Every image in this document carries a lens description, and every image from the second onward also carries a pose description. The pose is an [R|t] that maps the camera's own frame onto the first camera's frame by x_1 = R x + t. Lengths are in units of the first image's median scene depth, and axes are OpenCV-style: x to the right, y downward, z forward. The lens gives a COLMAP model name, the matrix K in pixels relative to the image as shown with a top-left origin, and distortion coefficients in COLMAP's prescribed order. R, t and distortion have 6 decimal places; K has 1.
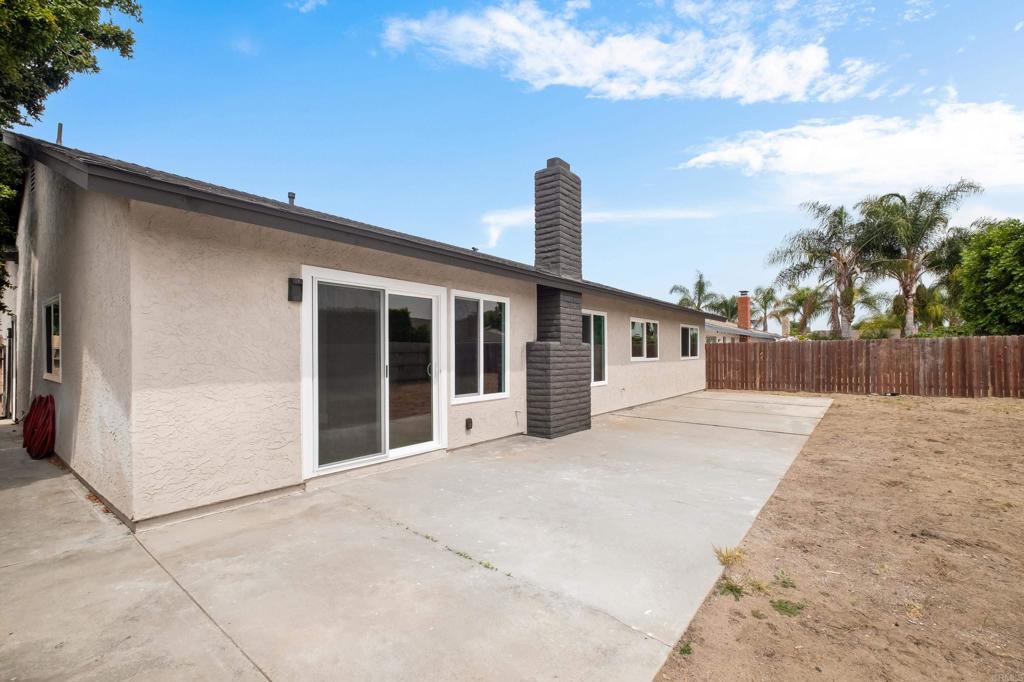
lens RADIAL K [[445.1, 0, 509.5], [0, 445.1, 348.5], [0, 0, 1]] dist [-0.003219, -0.000533]
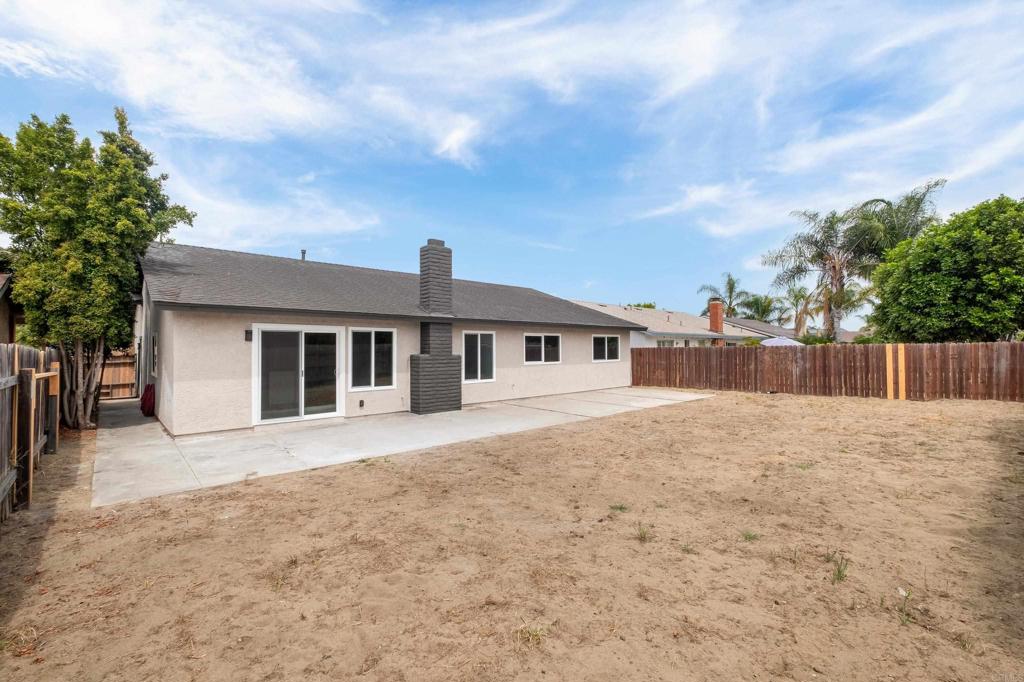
lens RADIAL K [[445.1, 0, 514.5], [0, 445.1, 336.7], [0, 0, 1]] dist [-0.003219, -0.000533]
pose [[0.987696, -0.003051, -0.156358, 0.632386], [0.001030, 0.999915, -0.013003, -0.055739], [0.156384, 0.012682, 0.987615, -0.514088]]
